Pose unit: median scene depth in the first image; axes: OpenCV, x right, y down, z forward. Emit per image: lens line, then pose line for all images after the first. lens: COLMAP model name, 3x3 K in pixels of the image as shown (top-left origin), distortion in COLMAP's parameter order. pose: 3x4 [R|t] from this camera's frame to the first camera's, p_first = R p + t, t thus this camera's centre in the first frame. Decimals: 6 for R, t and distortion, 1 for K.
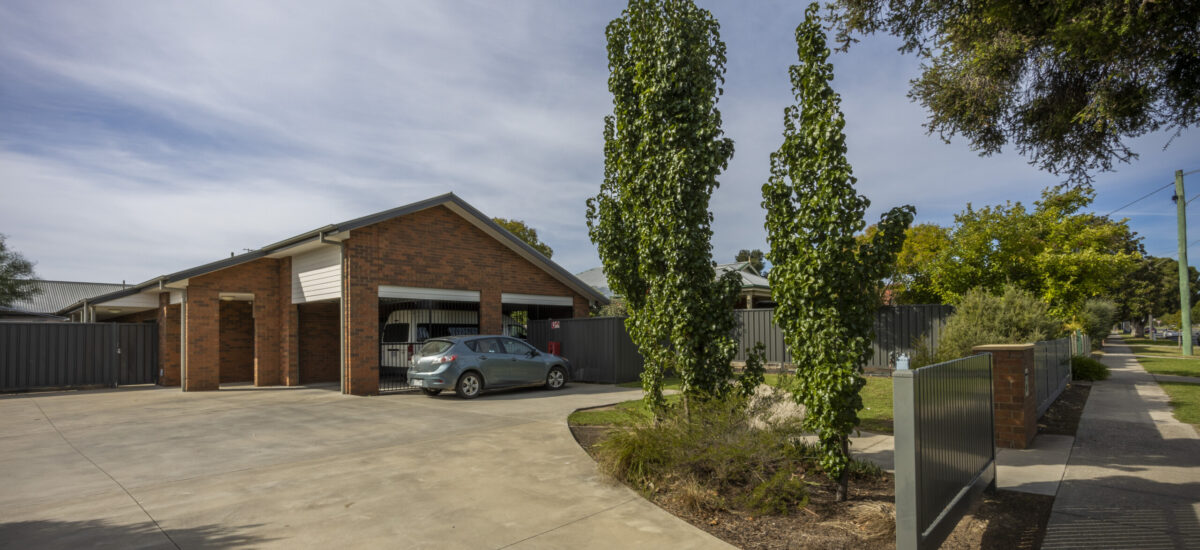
lens RADIAL K [[573.2, 0, 606.6], [0, 573.2, 329.1], [0, 0, 1]] dist [0.001821, 0.000336]
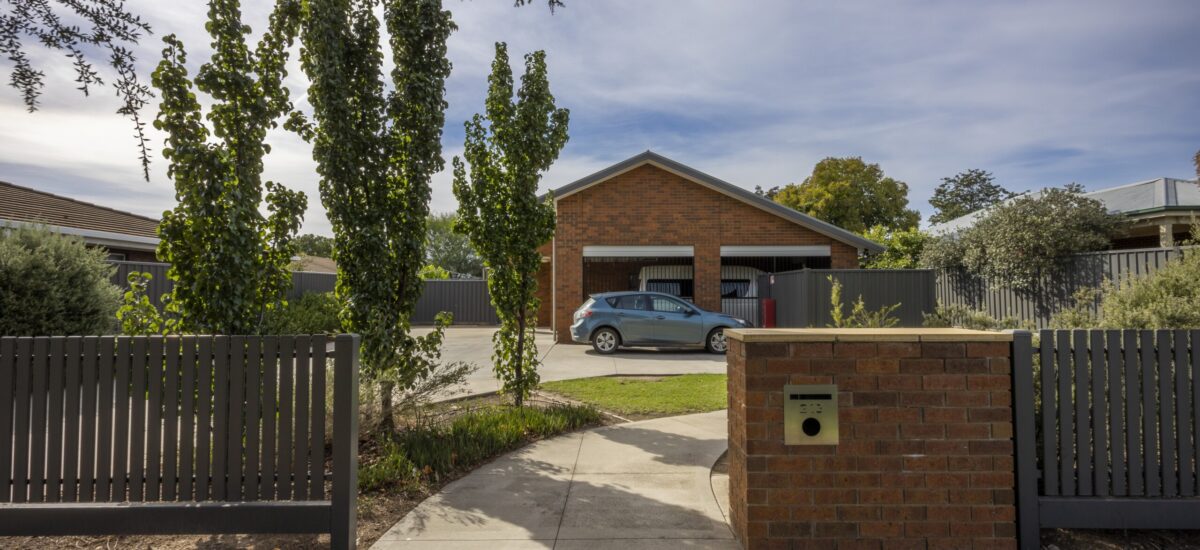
lens RADIAL K [[573.2, 0, 600.0], [0, 573.2, 272.0], [0, 0, 1]] dist [0.001821, 0.000336]
pose [[0.657588, -0.014467, -0.753239, 0.434735], [0.003970, 0.999868, -0.015738, -0.007397], [0.753367, 0.007358, 0.657559, 0.267266]]
